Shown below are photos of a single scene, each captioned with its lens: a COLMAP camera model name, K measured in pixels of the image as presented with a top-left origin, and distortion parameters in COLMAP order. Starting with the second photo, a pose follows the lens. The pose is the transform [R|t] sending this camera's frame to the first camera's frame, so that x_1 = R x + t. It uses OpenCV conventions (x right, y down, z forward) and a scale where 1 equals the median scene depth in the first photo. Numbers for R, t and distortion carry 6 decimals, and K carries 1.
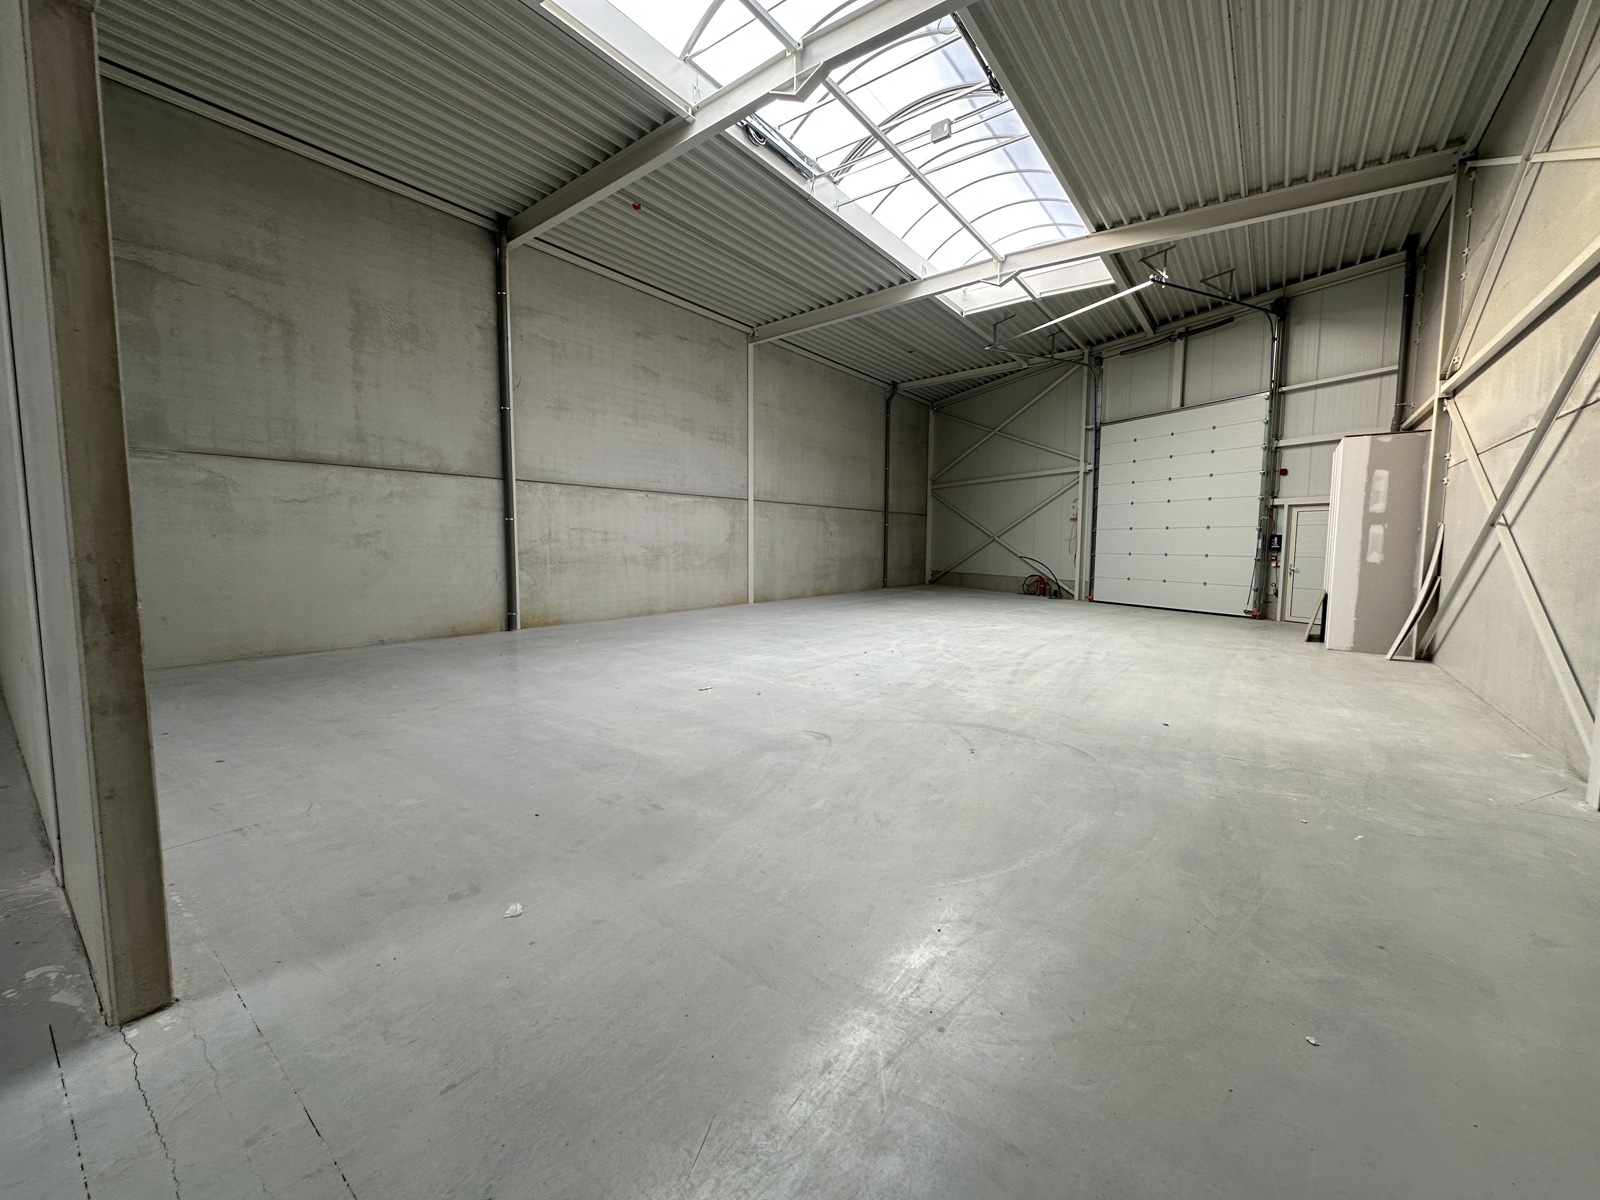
lens RADIAL K [[636.2, 0, 794.6], [0, 636.2, 595.2], [0, 0, 1]] dist [-0.001499, -0.000355]
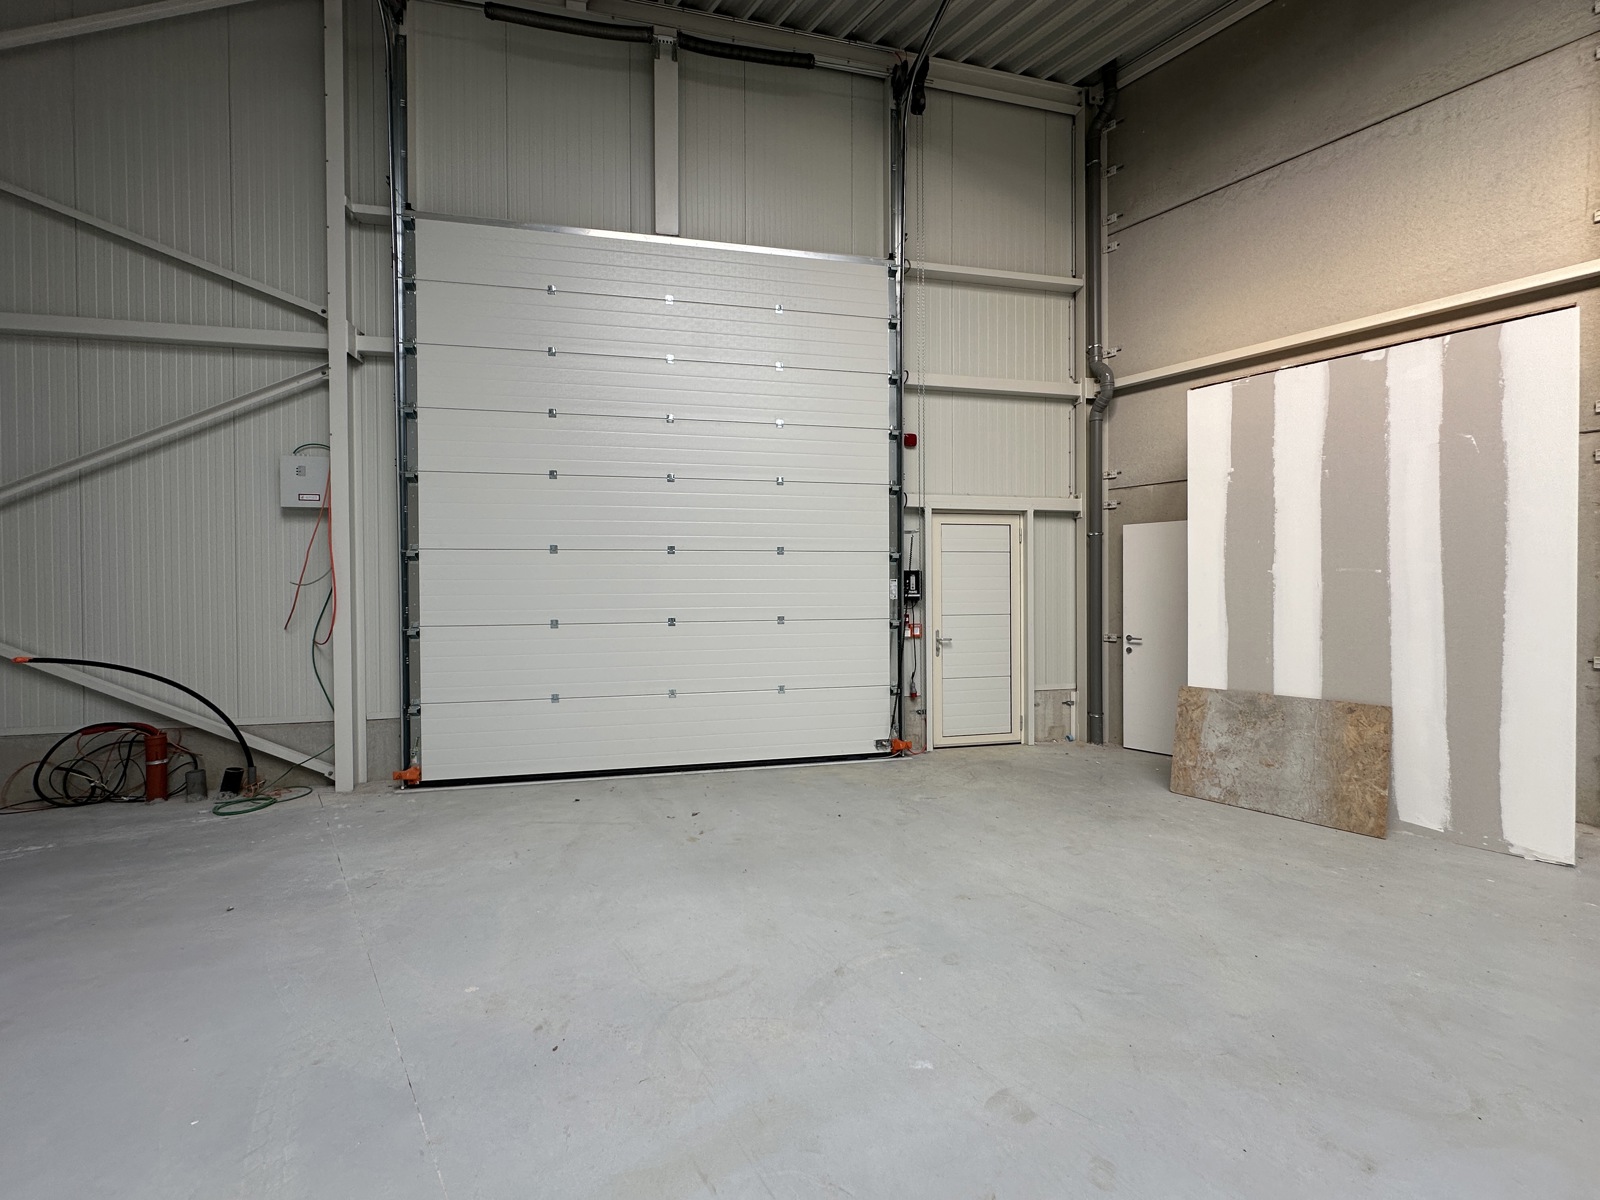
lens RADIAL K [[636.2, 0, 794.6], [0, 636.2, 595.2], [0, 0, 1]] dist [-0.001499, -0.000355]
pose [[0.223523, -0.019198, 0.974510, 0.274216], [0.091830, 0.995774, -0.001447, -0.082071], [-0.970363, 0.089813, 0.224341, 0.959462]]
